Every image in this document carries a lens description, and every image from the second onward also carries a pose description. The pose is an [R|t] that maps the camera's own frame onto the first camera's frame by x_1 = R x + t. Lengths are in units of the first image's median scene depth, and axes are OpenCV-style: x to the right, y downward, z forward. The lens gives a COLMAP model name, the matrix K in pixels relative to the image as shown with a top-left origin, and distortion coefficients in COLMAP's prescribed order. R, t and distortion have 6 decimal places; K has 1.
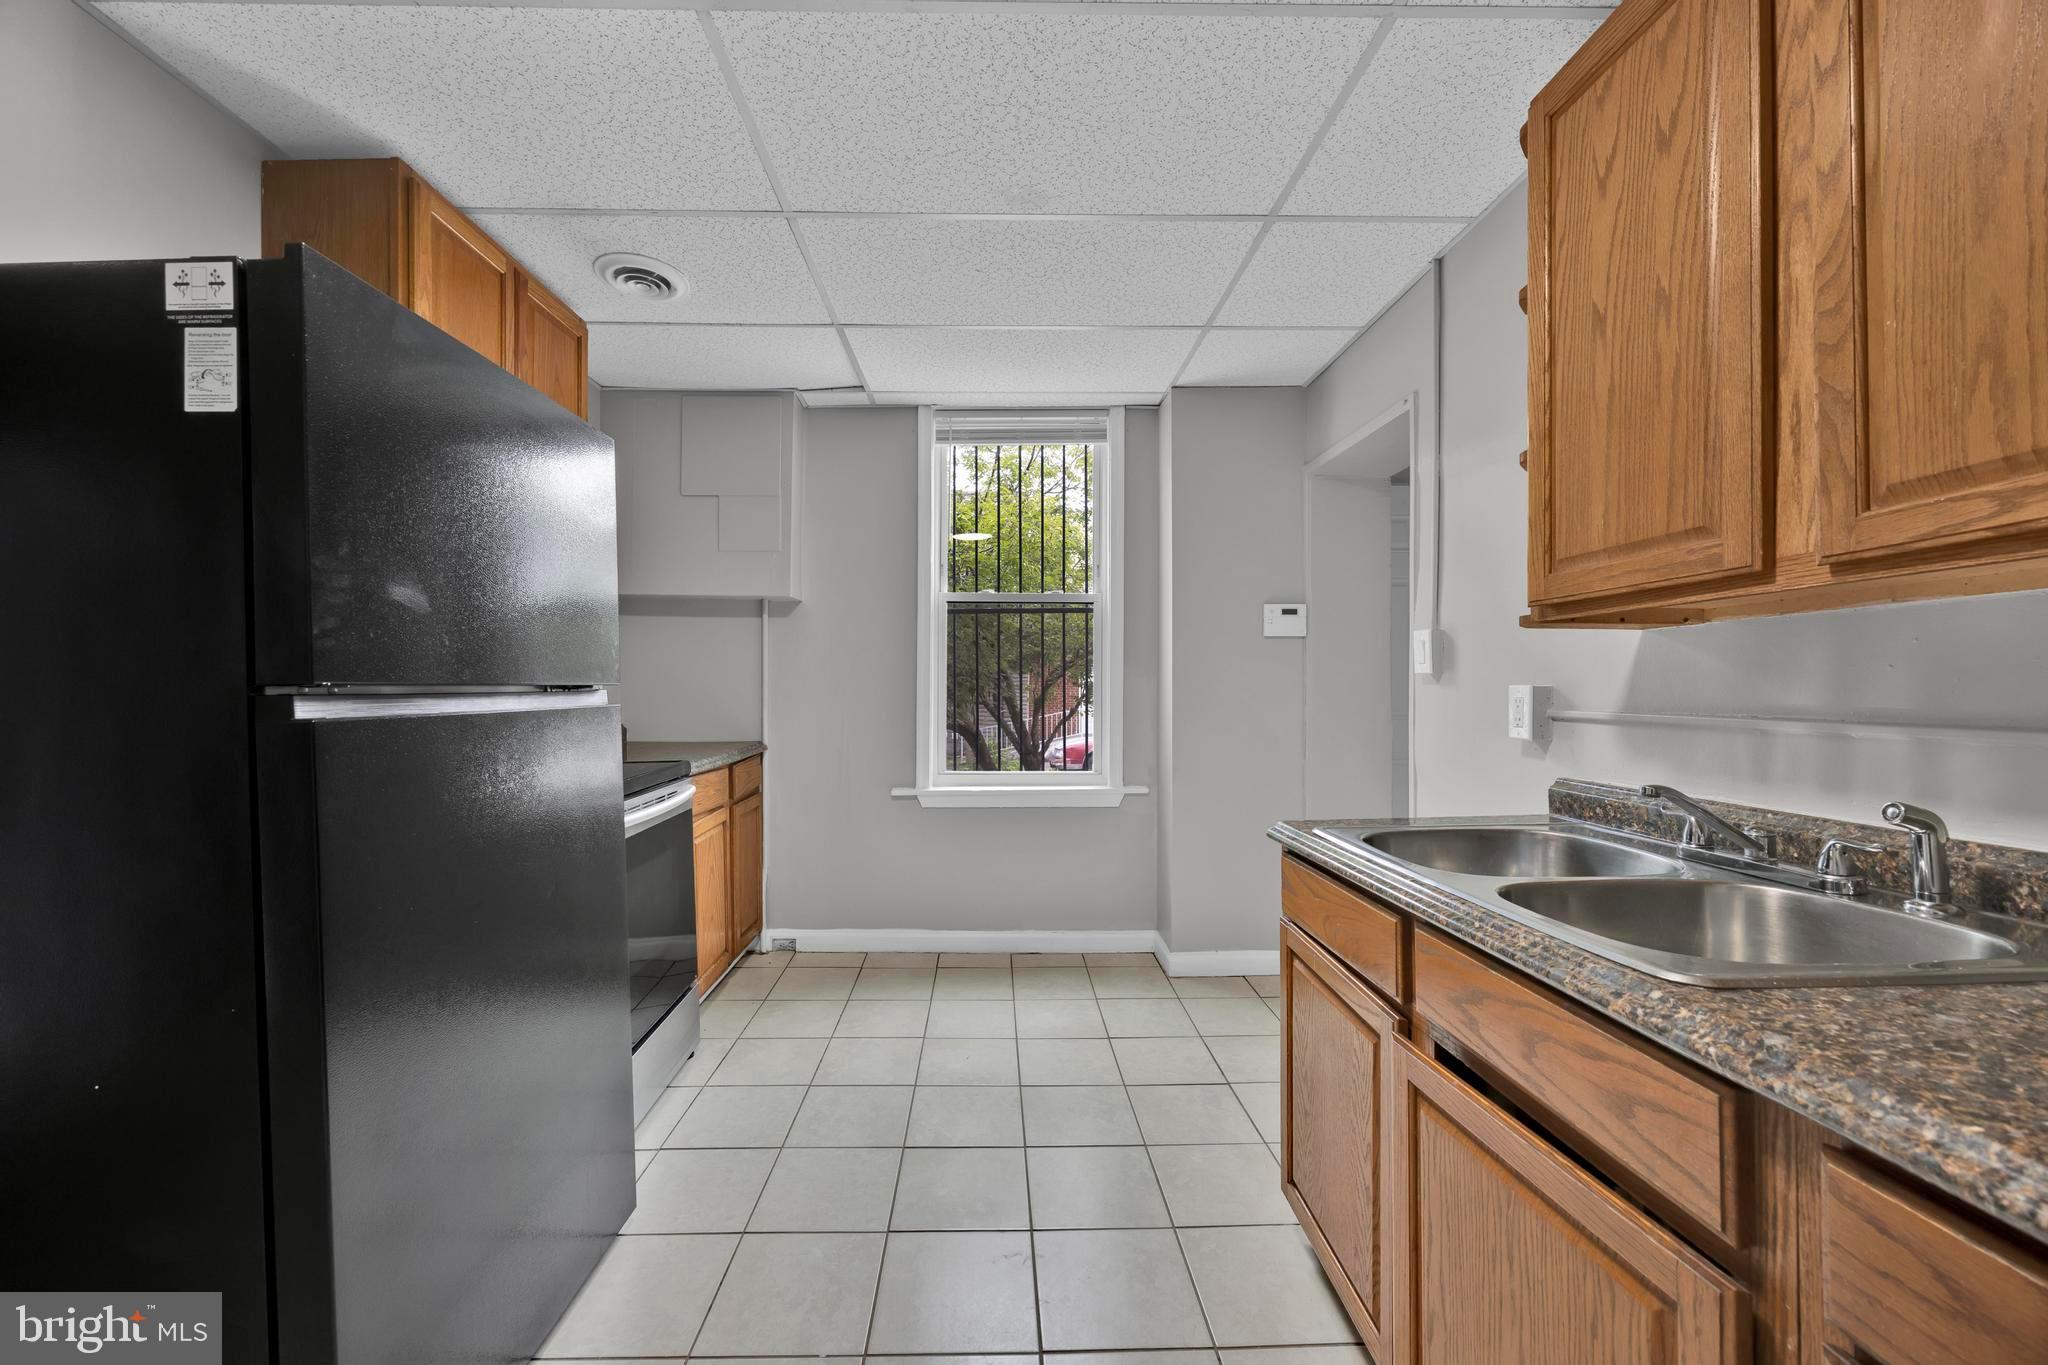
lens RADIAL K [[774.3, 0, 1026.2], [0, 774.3, 686.5], [0, 0, 1]] dist [-0.004015, 0.000071]
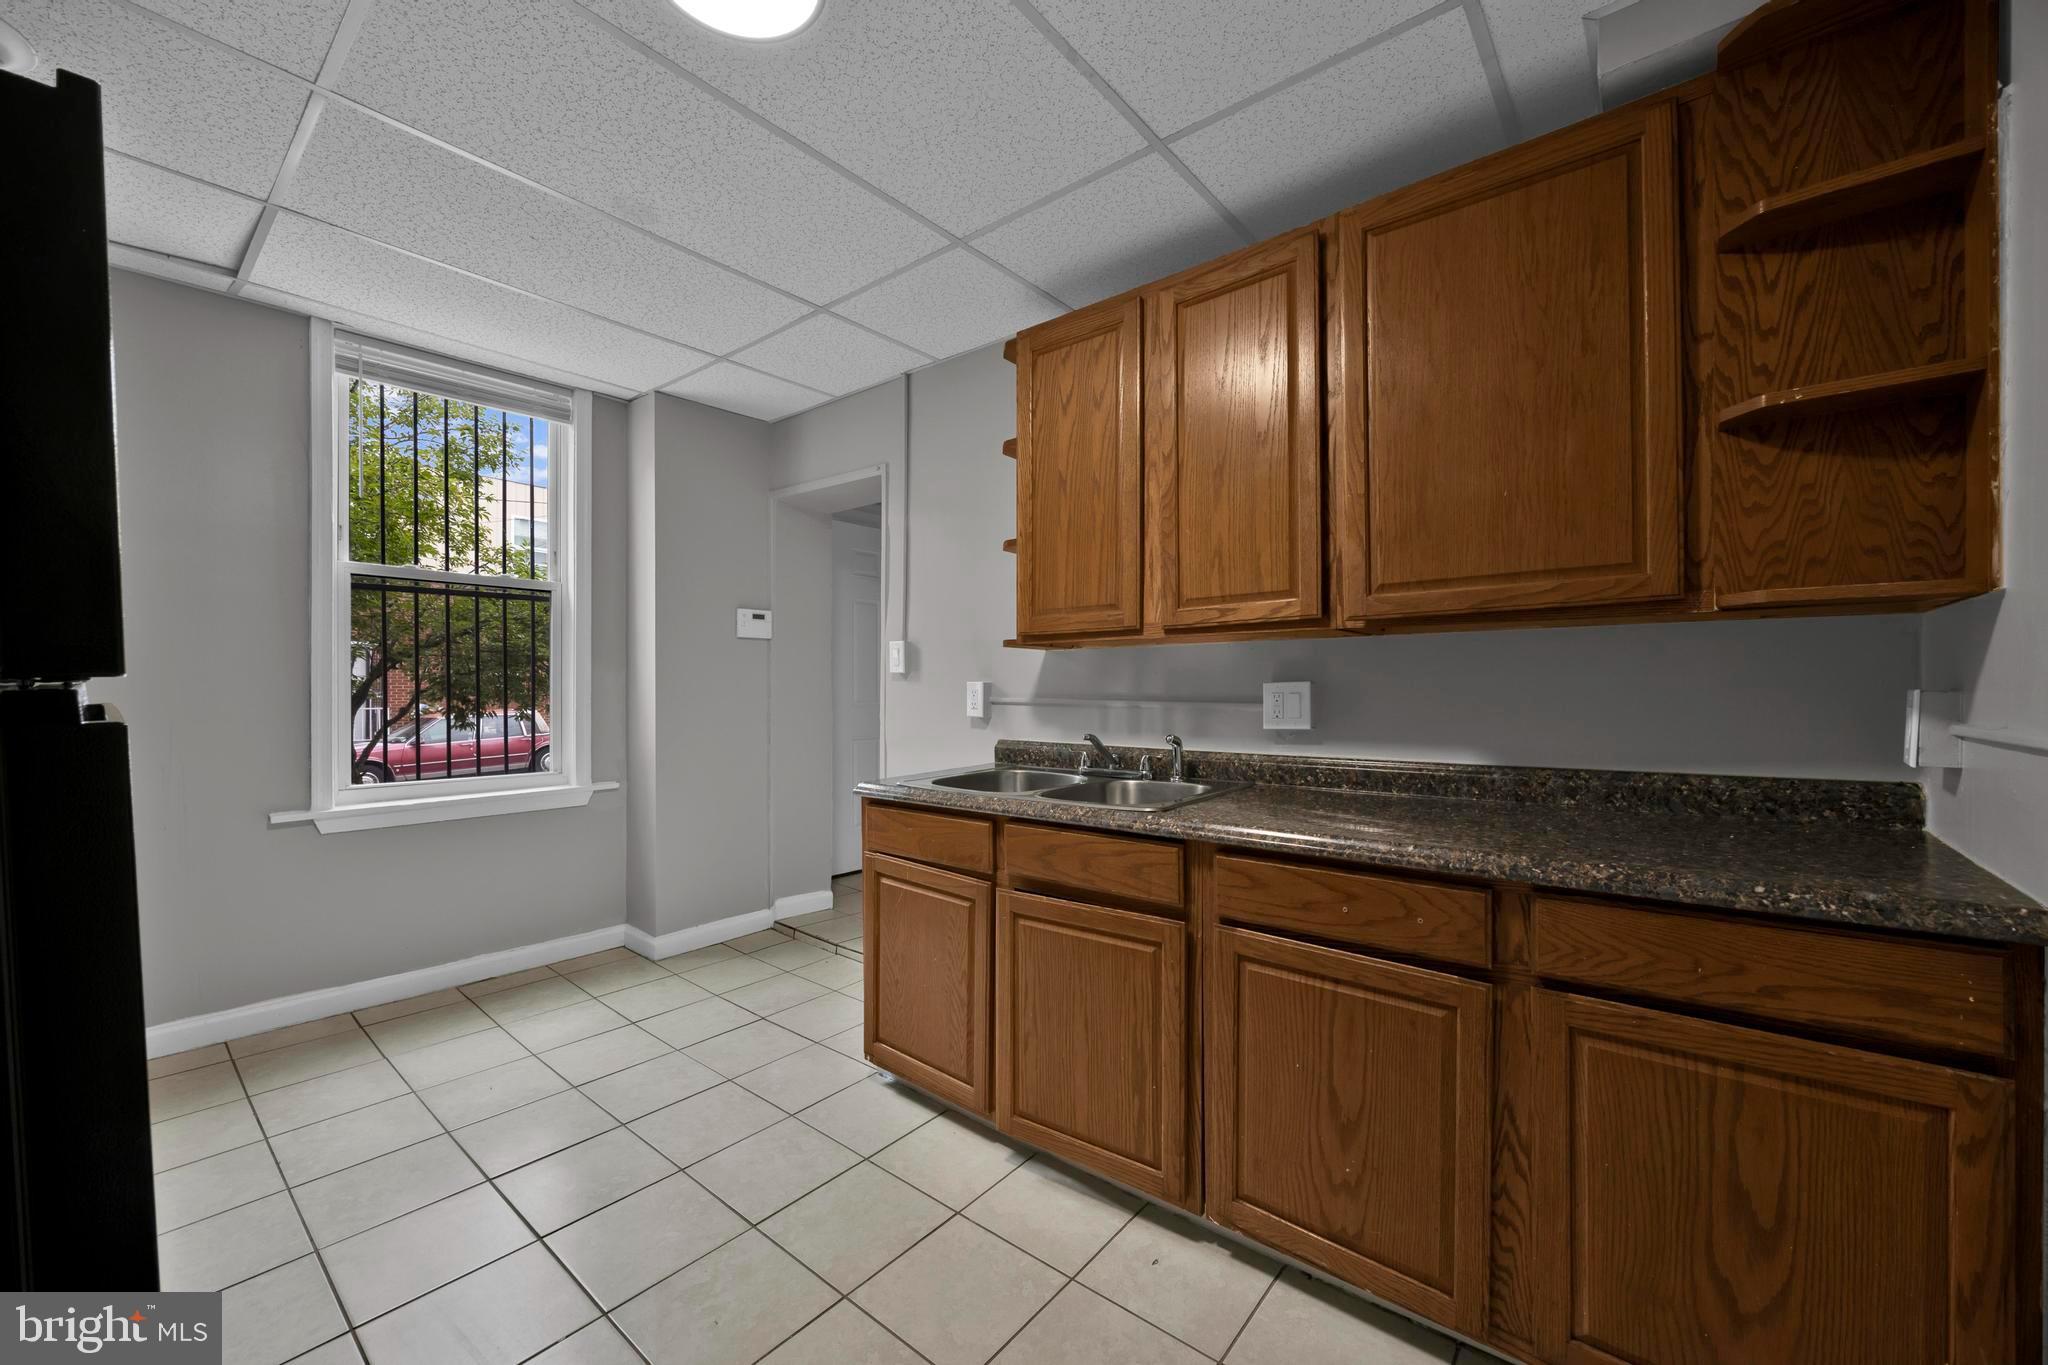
lens RADIAL K [[774.3, 0, 1026.2], [0, 774.3, 686.5], [0, 0, 1]] dist [-0.004015, 0.000071]
pose [[0.652226, -0.000129, 0.758025, -0.419264], [-0.004356, 0.999983, 0.003917, 0.001367], [-0.758012, -0.005857, 0.652214, -0.078112]]
